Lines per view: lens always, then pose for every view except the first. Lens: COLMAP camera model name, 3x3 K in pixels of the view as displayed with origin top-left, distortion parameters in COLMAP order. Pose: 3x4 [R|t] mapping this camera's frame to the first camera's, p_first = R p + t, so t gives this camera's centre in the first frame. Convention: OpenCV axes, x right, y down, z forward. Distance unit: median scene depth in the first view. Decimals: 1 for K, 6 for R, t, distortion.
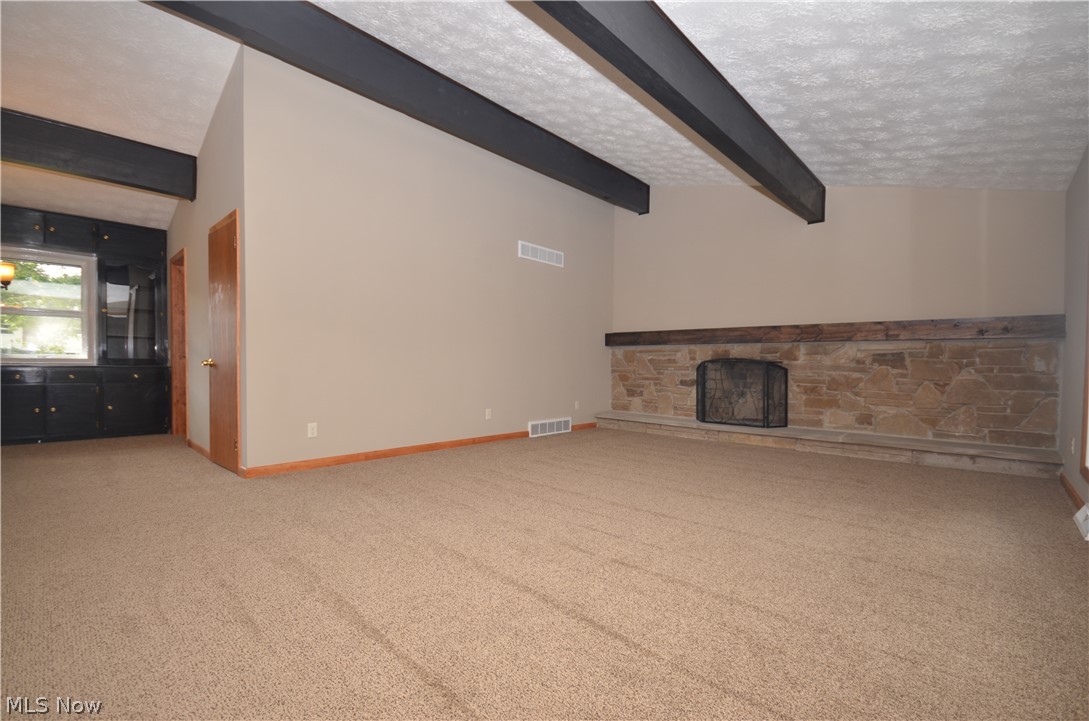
lens RADIAL K [[470.7, 0, 544.5], [0, 470.7, 360.5], [0, 0, 1]] dist [0.001627, -0.012510]
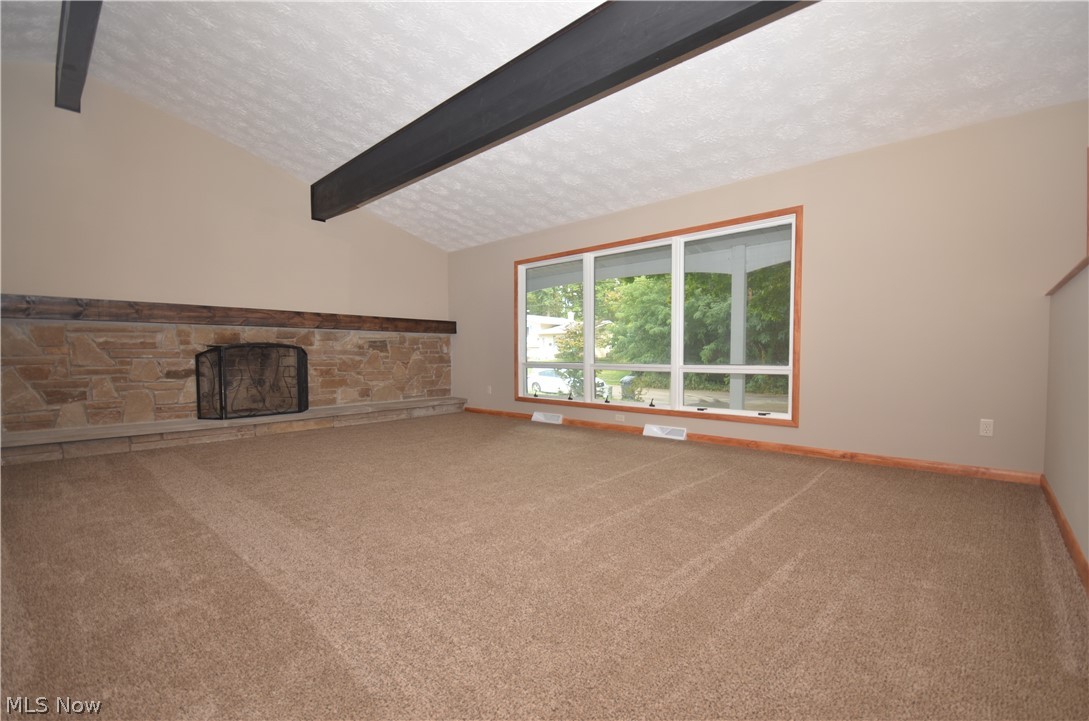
lens RADIAL K [[470.7, 0, 544.5], [0, 470.7, 360.5], [0, 0, 1]] dist [0.001627, -0.012510]
pose [[-0.001202, -0.025490, 0.999674, -0.534381], [-0.004698, 0.999664, 0.025484, 0.003754], [-0.999988, -0.004666, -0.001322, 0.477724]]
